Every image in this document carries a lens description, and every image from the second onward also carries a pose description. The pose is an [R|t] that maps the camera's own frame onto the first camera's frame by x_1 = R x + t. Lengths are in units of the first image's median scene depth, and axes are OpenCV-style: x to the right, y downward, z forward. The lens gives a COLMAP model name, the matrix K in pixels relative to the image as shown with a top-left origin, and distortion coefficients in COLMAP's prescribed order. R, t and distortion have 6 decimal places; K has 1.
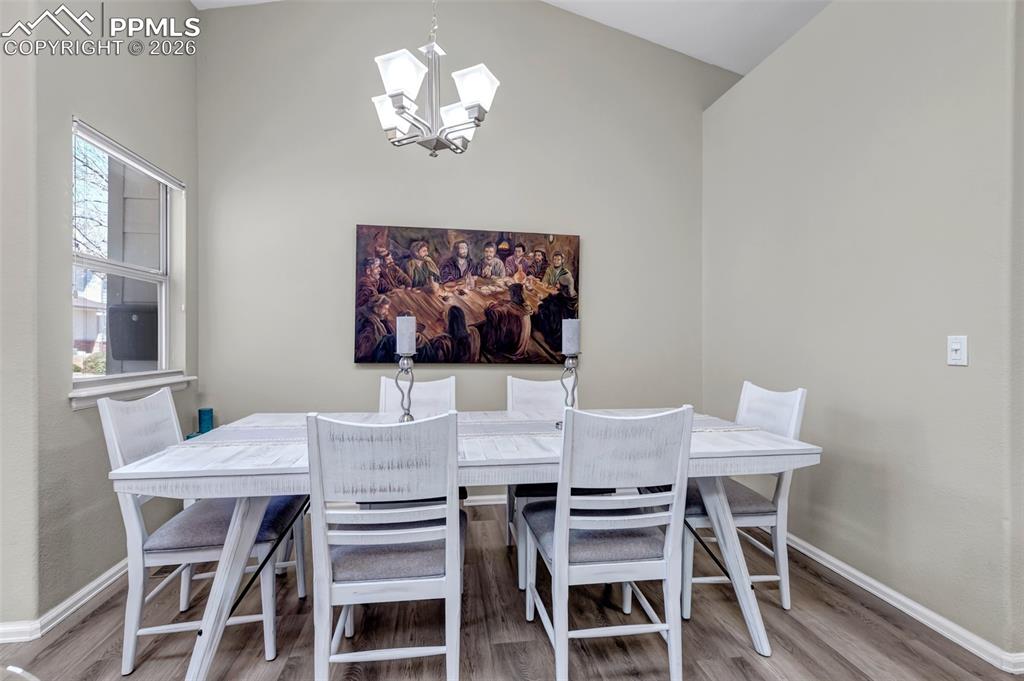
lens RADIAL K [[465.4, 0, 512.0], [0, 465.4, 340.5], [0, 0, 1]] dist [0.001375, 0.000279]
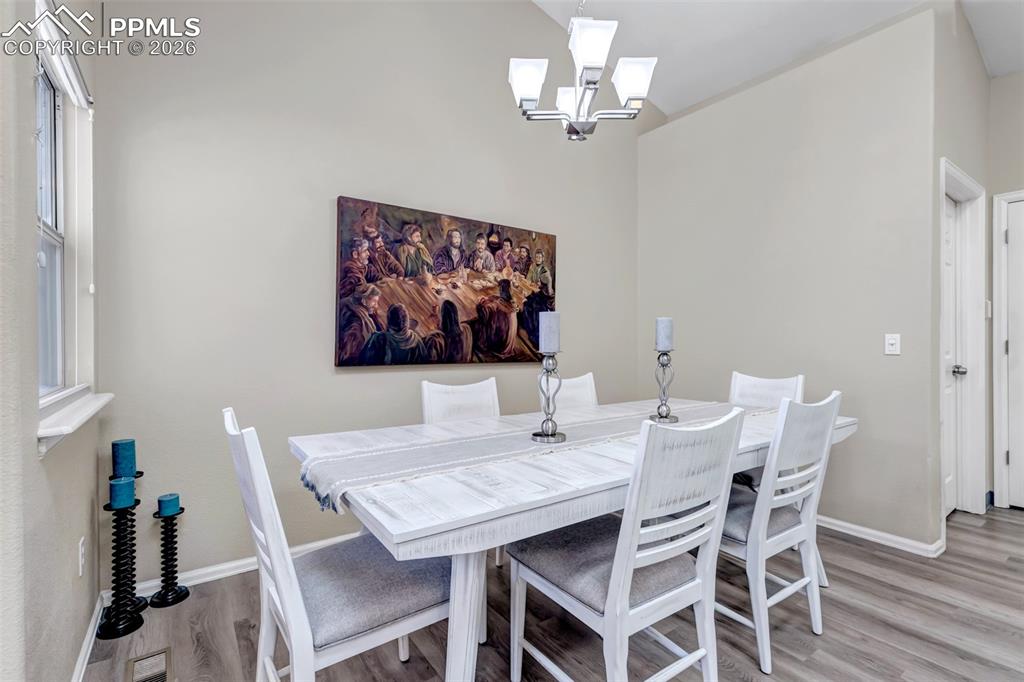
lens RADIAL K [[467.7, 0, 509.9], [0, 467.7, 341.2], [0, 0, 1]] dist [0.000797, 0.000290]
pose [[0.894233, -0.004295, 0.447581, -0.424047], [0.002290, 0.999985, 0.005021, 0.000758], [-0.447595, -0.003464, 0.894229, 0.134416]]
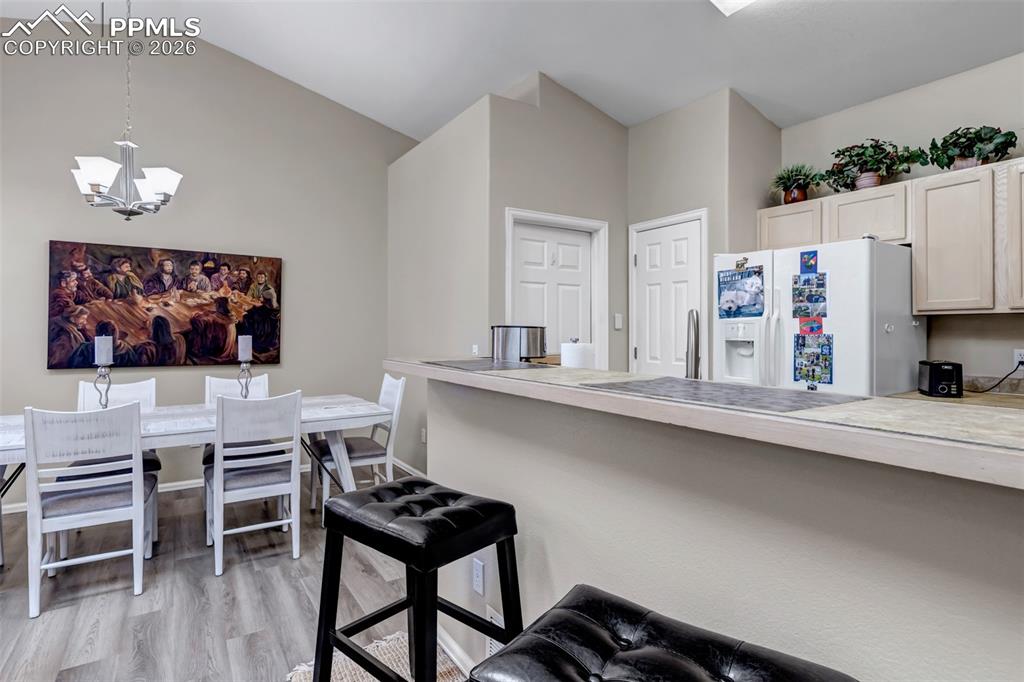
lens RADIAL K [[523.5, 0, 512.2], [0, 523.5, 327.4], [0, 0, 1]] dist [-0.000326, -0.000125]
pose [[0.910904, -0.001285, 0.412617, 0.135489], [0.001004, 0.999999, 0.000897, -0.046734], [-0.412618, -0.000403, 0.910904, -0.523552]]
